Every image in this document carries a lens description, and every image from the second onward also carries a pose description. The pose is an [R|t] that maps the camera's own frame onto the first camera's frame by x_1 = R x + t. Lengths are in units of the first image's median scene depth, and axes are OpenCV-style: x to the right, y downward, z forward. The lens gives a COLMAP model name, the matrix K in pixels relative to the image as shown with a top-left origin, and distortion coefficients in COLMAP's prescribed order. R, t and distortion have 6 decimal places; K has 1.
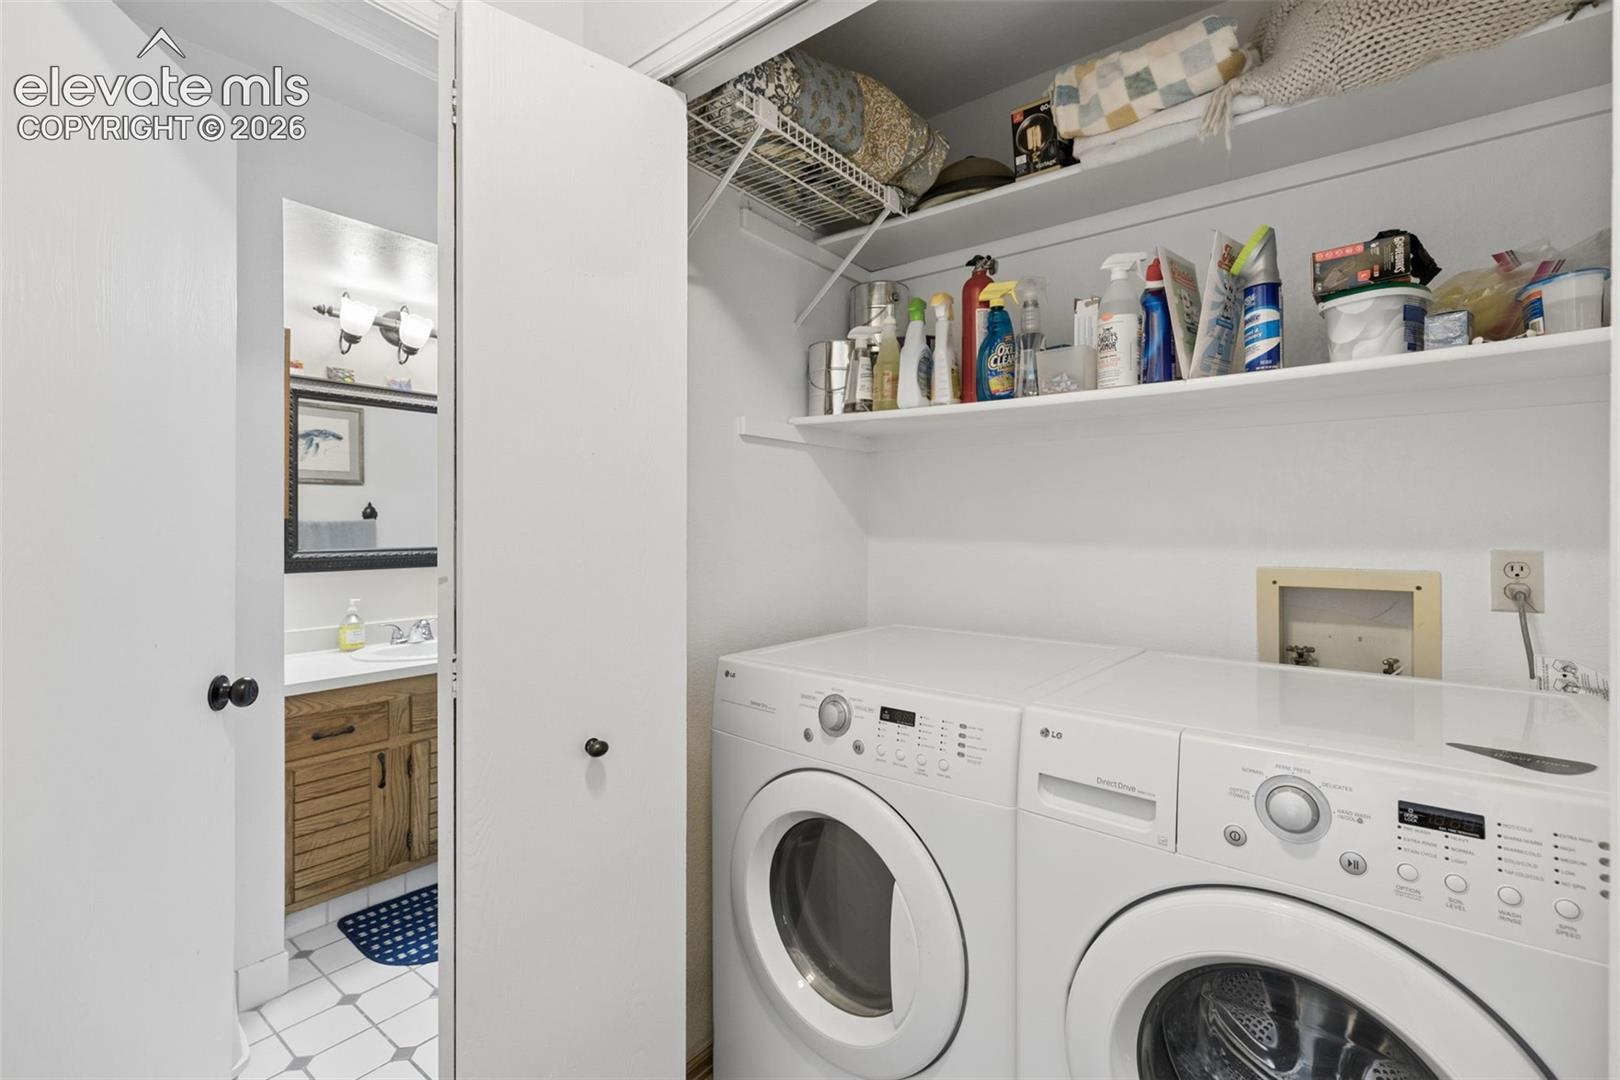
lens RADIAL K [[733.7, 0, 805.4], [0, 733.7, 529.1], [0, 0, 1]] dist [-0.001045, -0.000102]
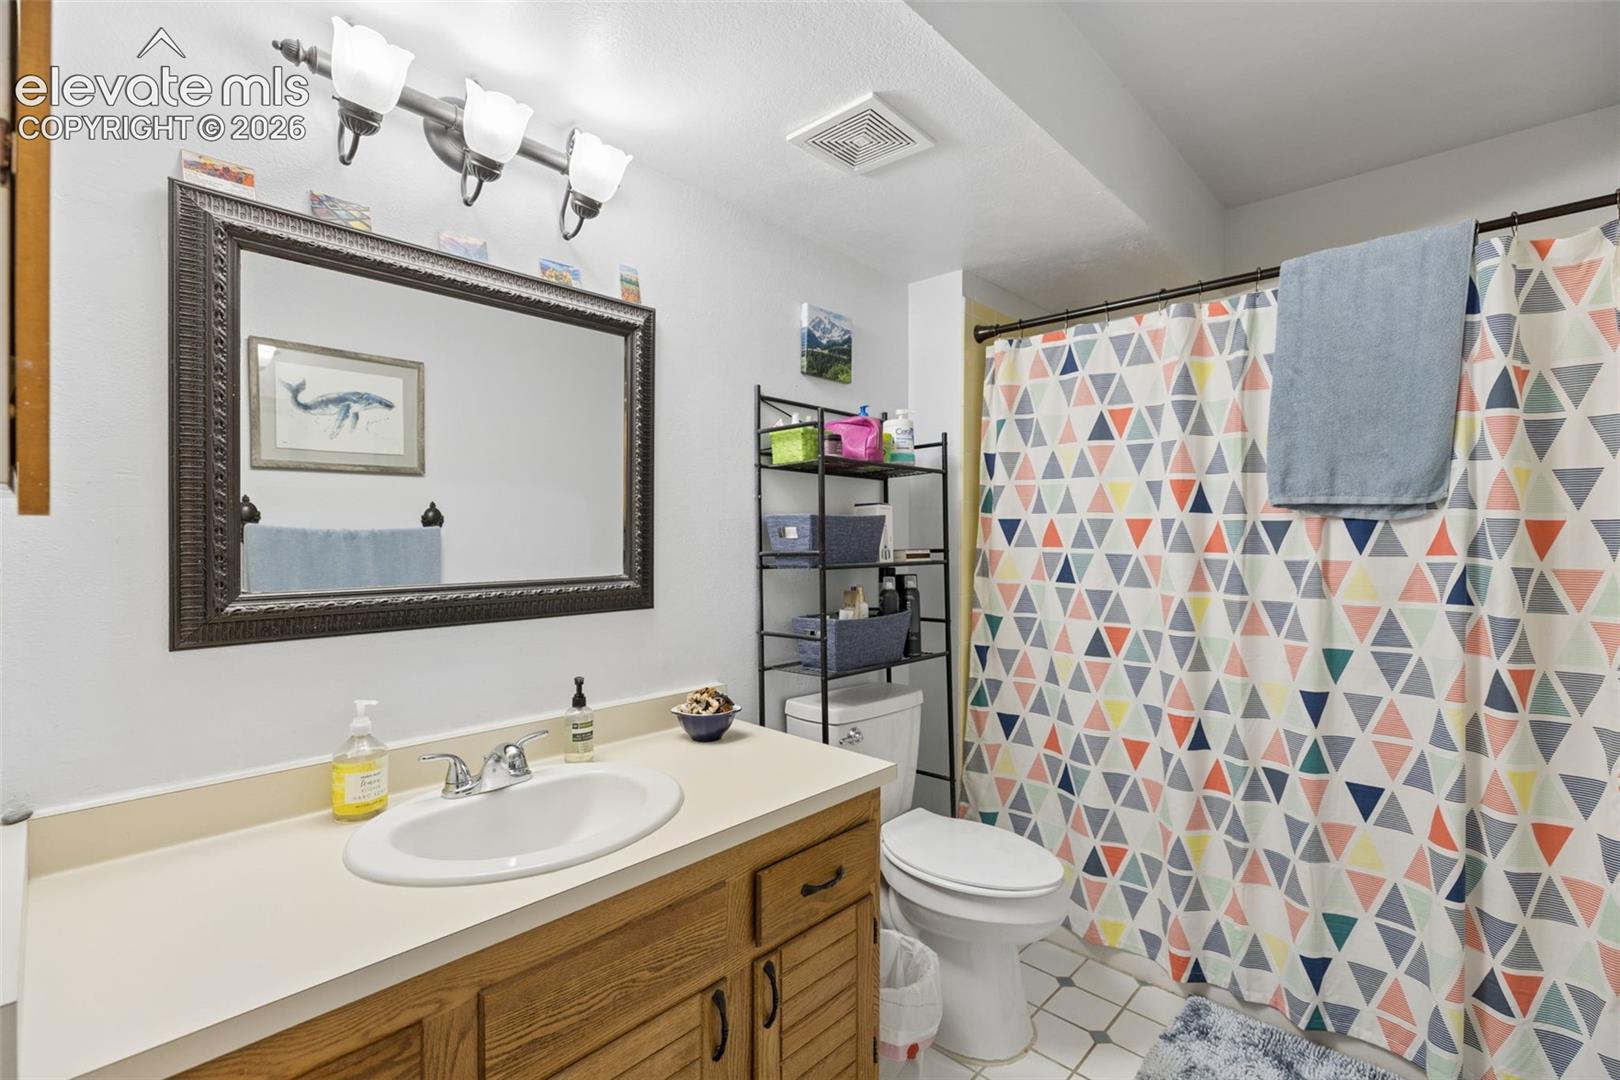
lens RADIAL K [[733.7, 0, 805.4], [0, 733.7, 529.1], [0, 0, 1]] dist [-0.001045, -0.000102]
pose [[0.995520, -0.005610, -0.094388, -0.286314], [0.004579, 0.999928, -0.011135, -0.003622], [0.094444, 0.010653, 0.995473, 0.544791]]
